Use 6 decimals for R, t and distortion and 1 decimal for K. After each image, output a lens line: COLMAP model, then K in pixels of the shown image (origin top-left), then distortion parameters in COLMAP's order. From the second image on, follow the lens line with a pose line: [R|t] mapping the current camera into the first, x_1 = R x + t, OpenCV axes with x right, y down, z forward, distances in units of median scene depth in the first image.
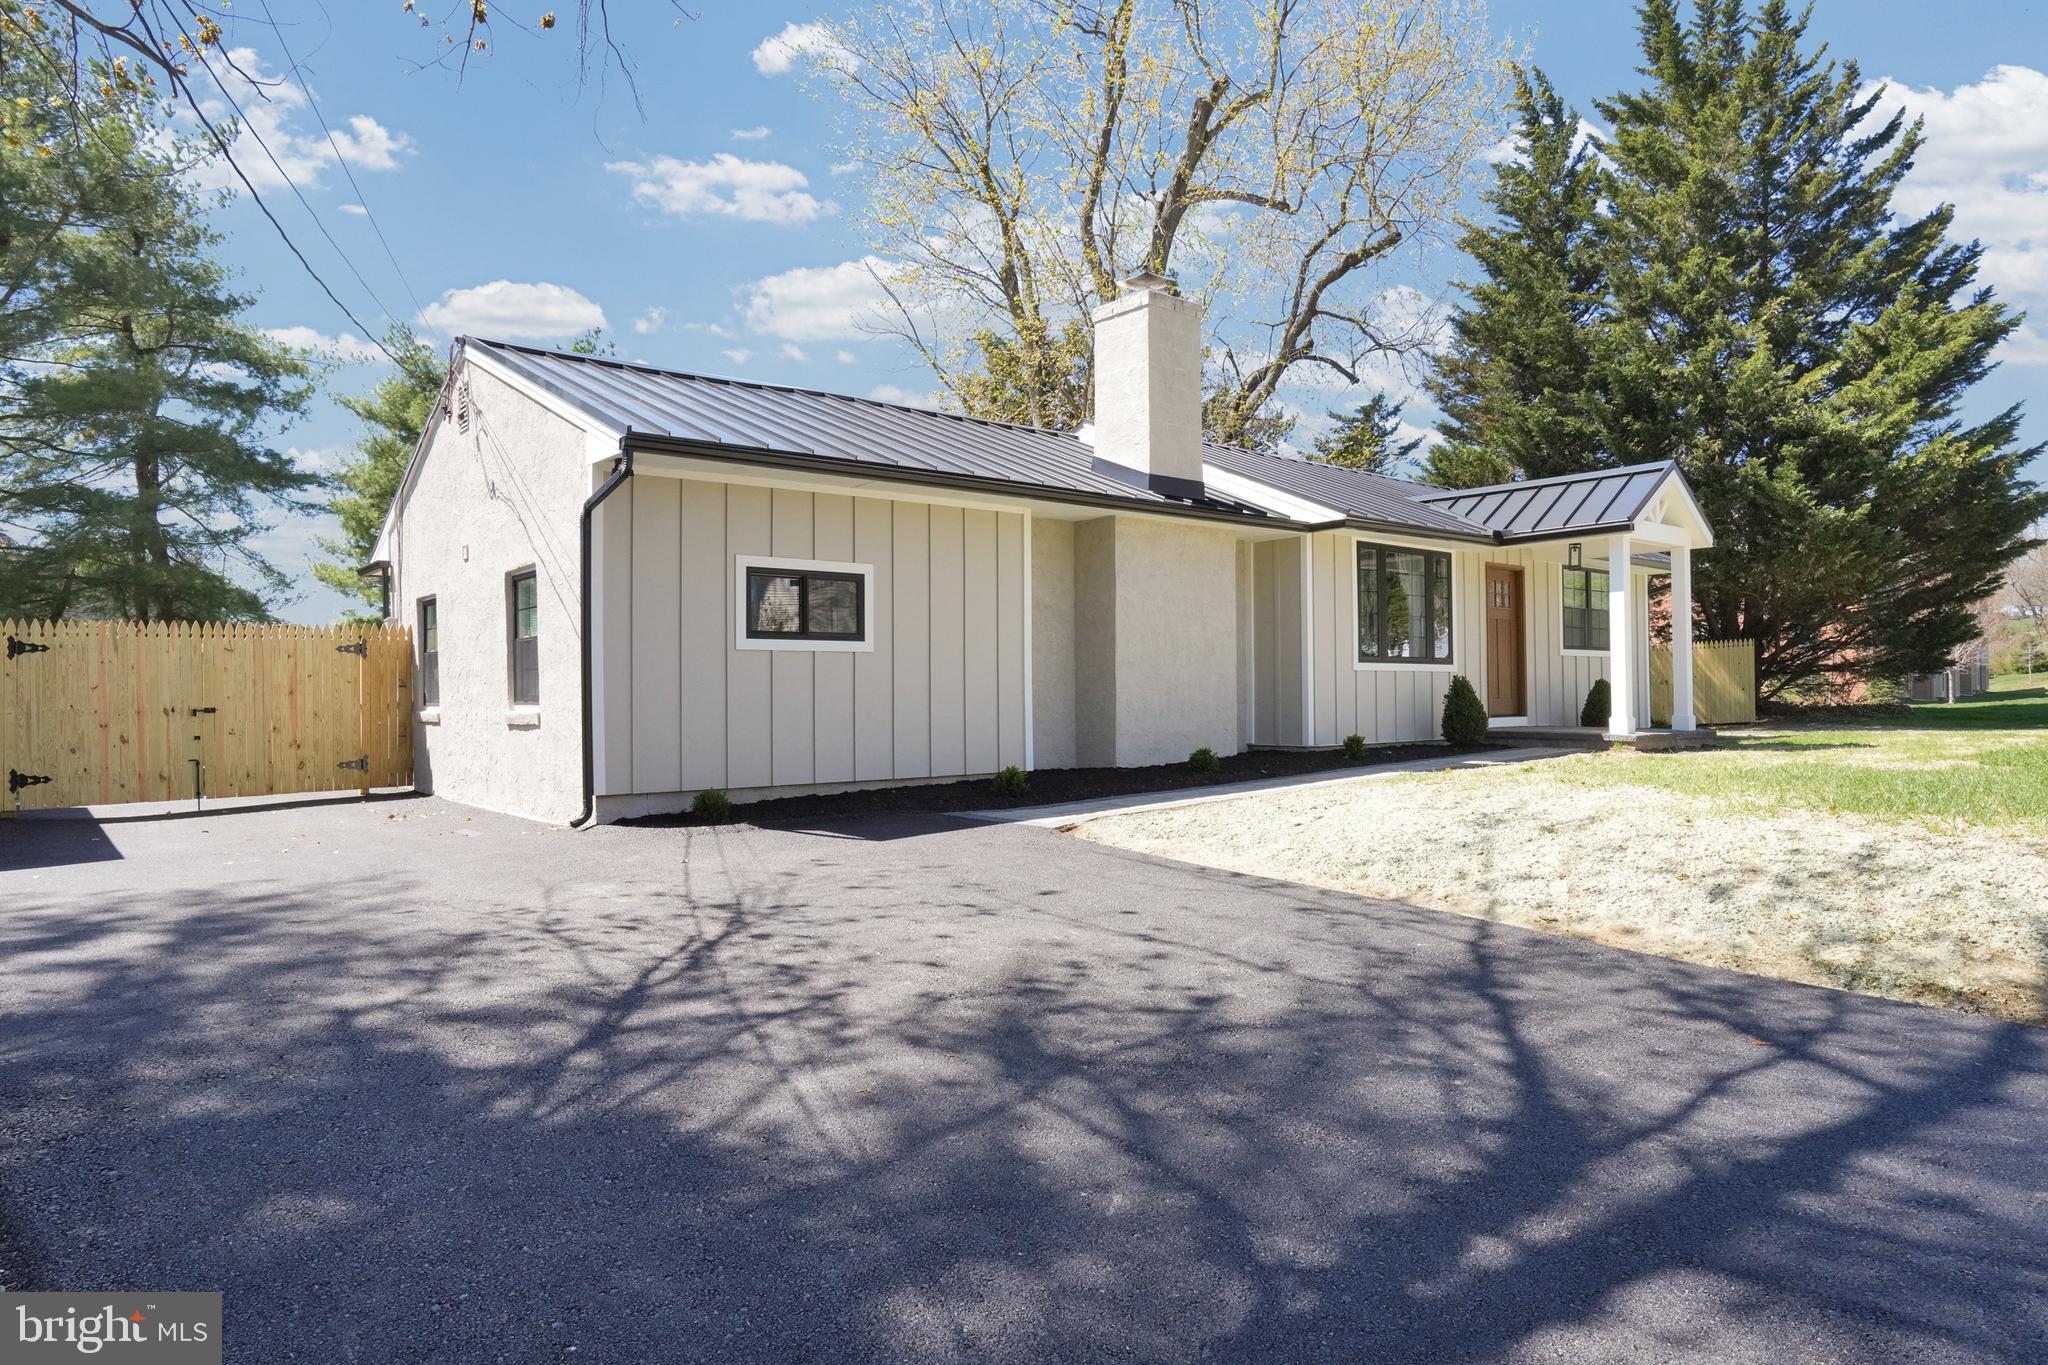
lens RADIAL K [[1224.0, 0, 1026.7], [0, 1224.0, 710.0], [0, 0, 1]] dist [-0.003090, -0.000834]
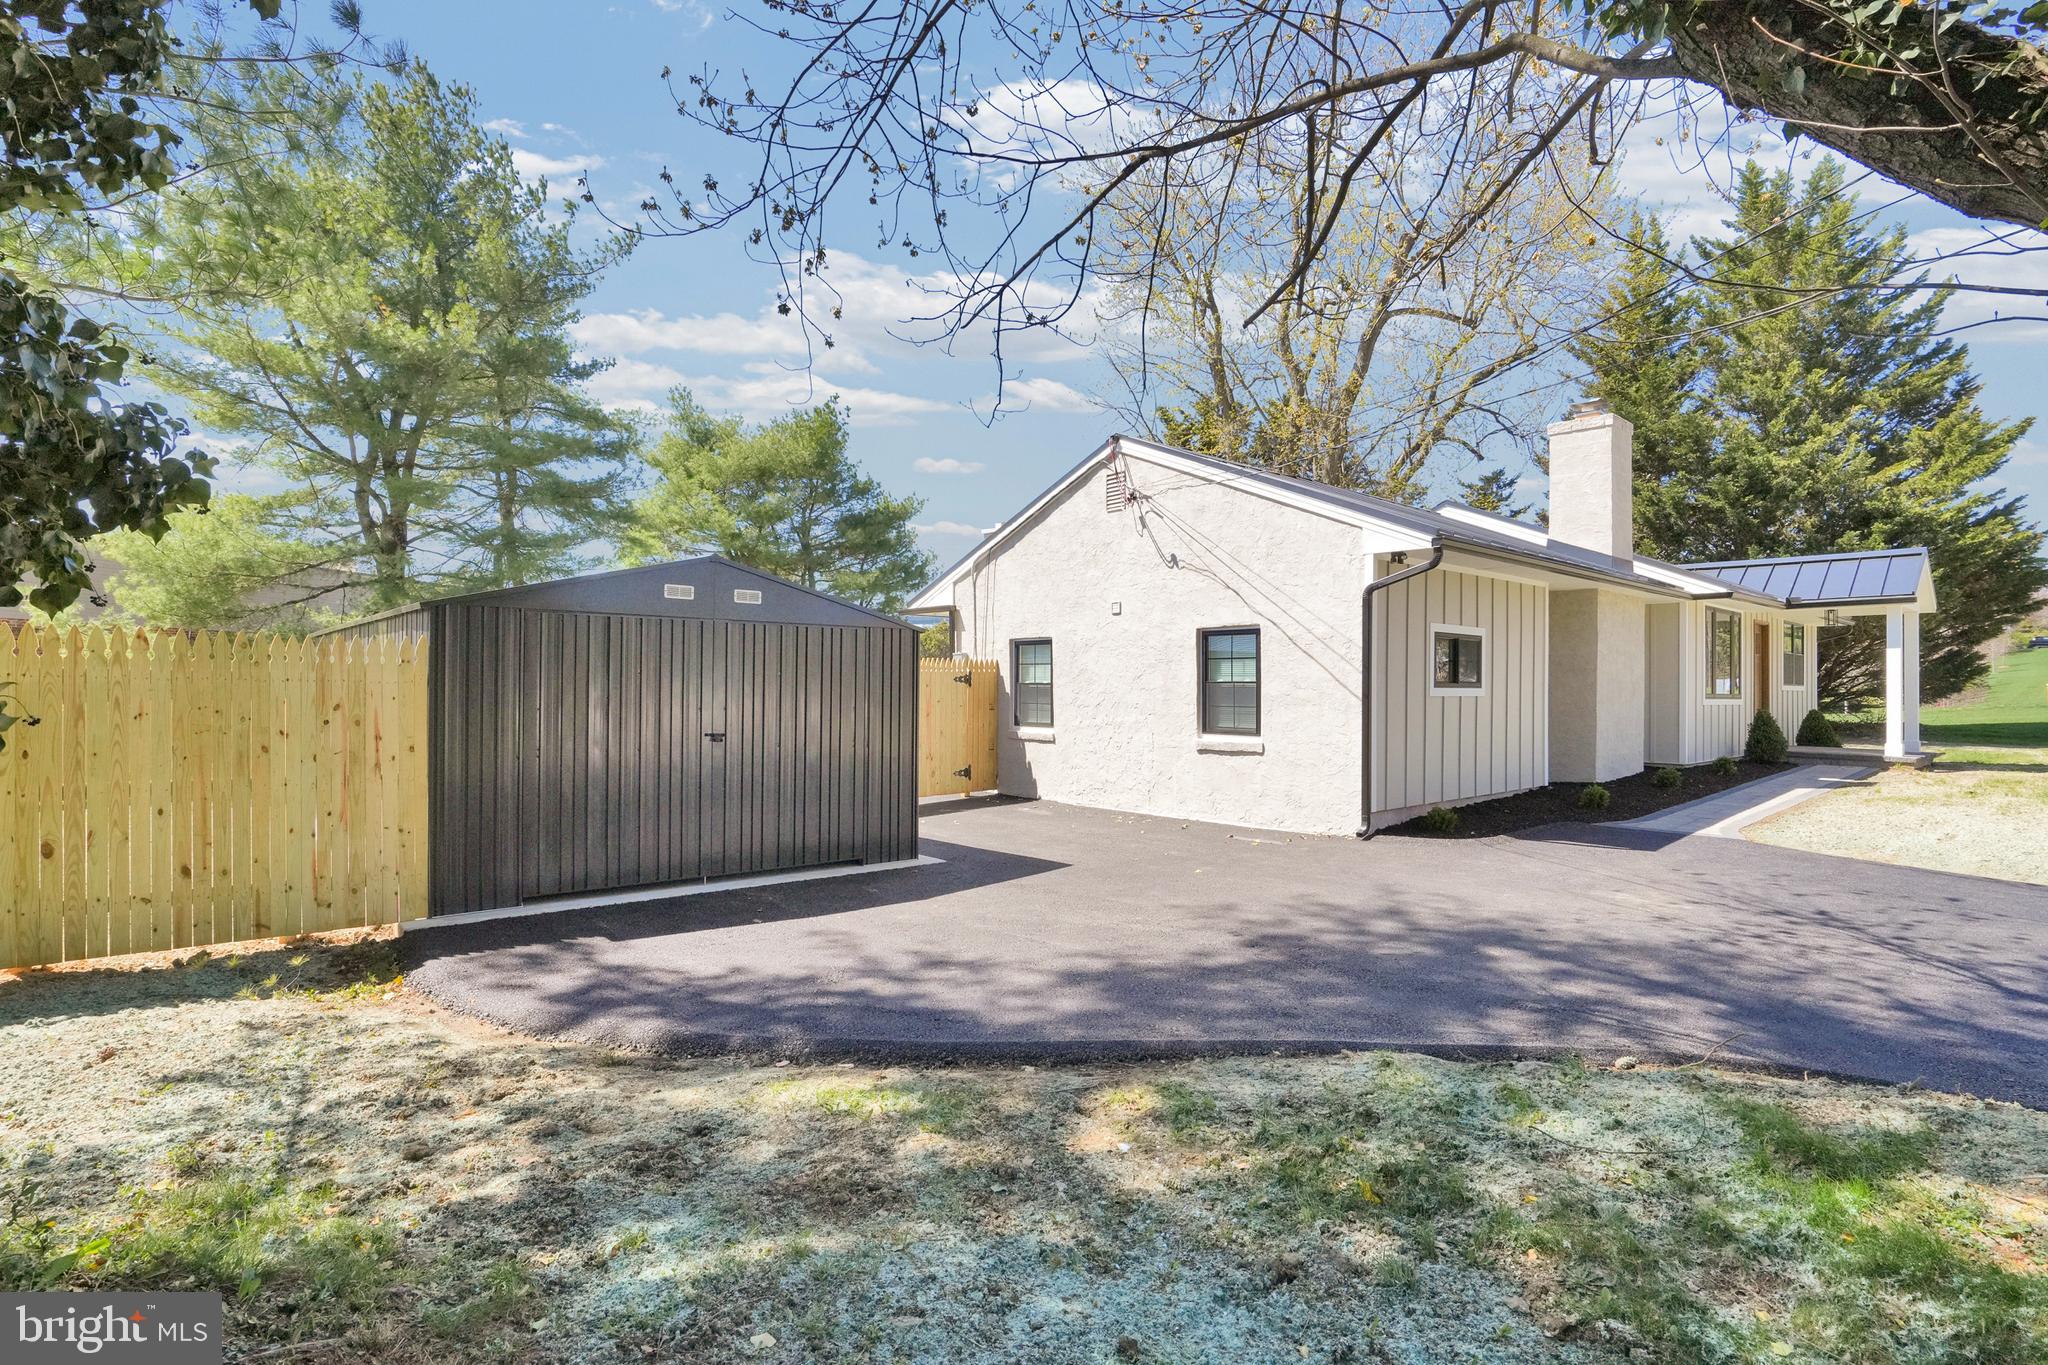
lens RADIAL K [[1014.0, 0, 1068.6], [0, 1014.0, 685.5], [0, 0, 1]] dist [-0.001964, 0.000869]
pose [[0.998885, 0.015053, 0.044741, -0.355712], [-0.014227, 0.999723, -0.018729, -0.019195], [-0.045011, 0.018072, 0.998823, -0.026149]]
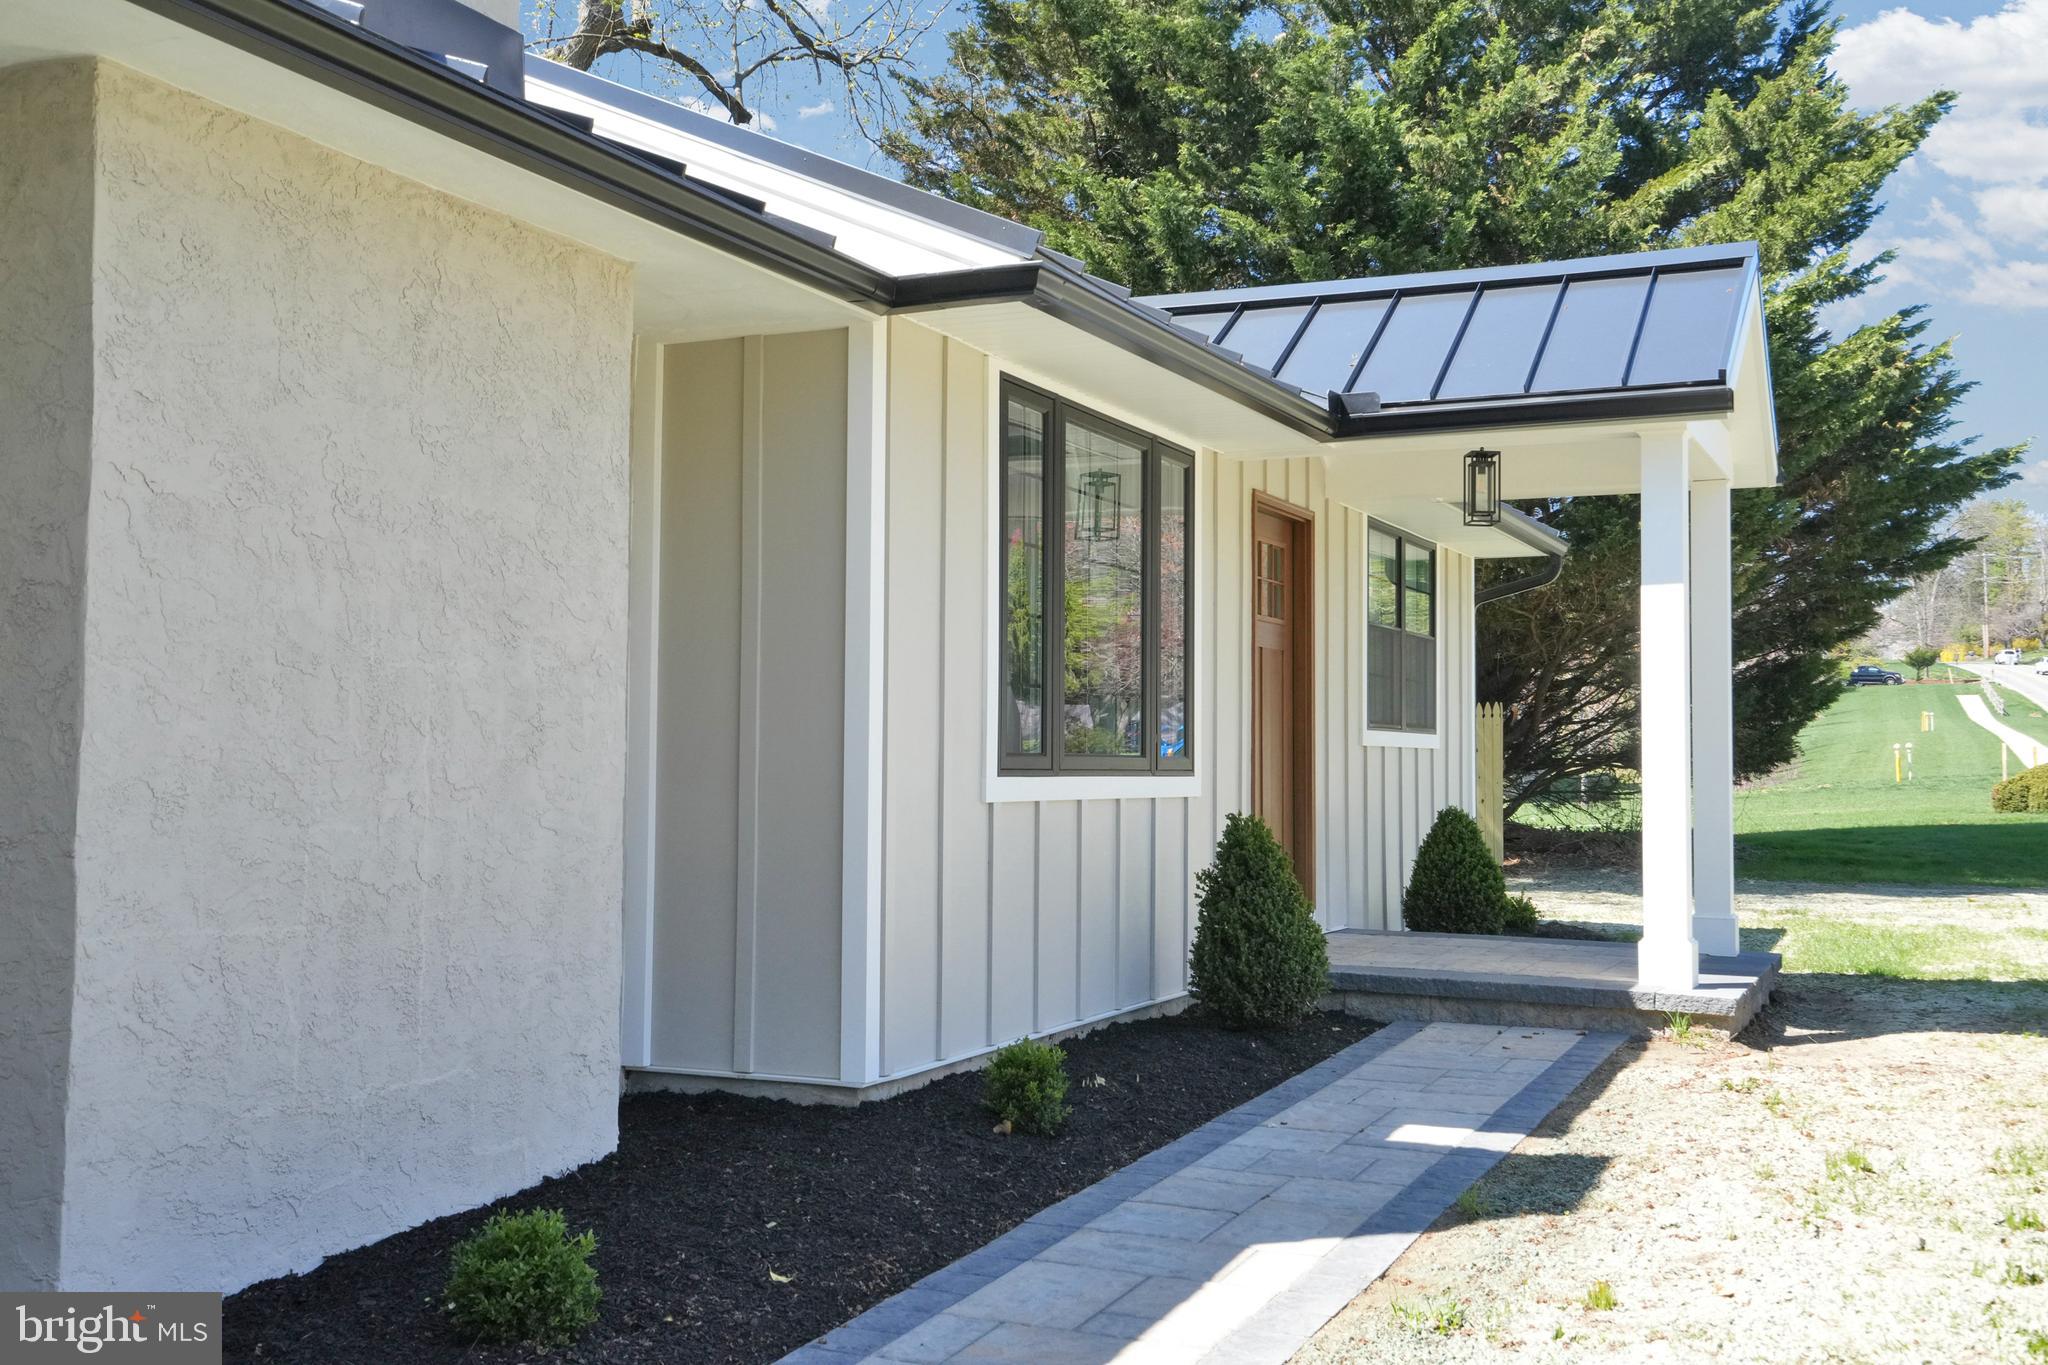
lens RADIAL K [[2152.1, 0, 988.2], [0, 2152.1, 678.5], [0, 0, 1]] dist [0.084002, 0.008086]
pose [[0.910121, 0.035035, 0.412859, 0.040866], [-0.014933, 0.998545, -0.051817, -0.028601], [-0.414074, 0.040994, 0.909320, 0.419887]]
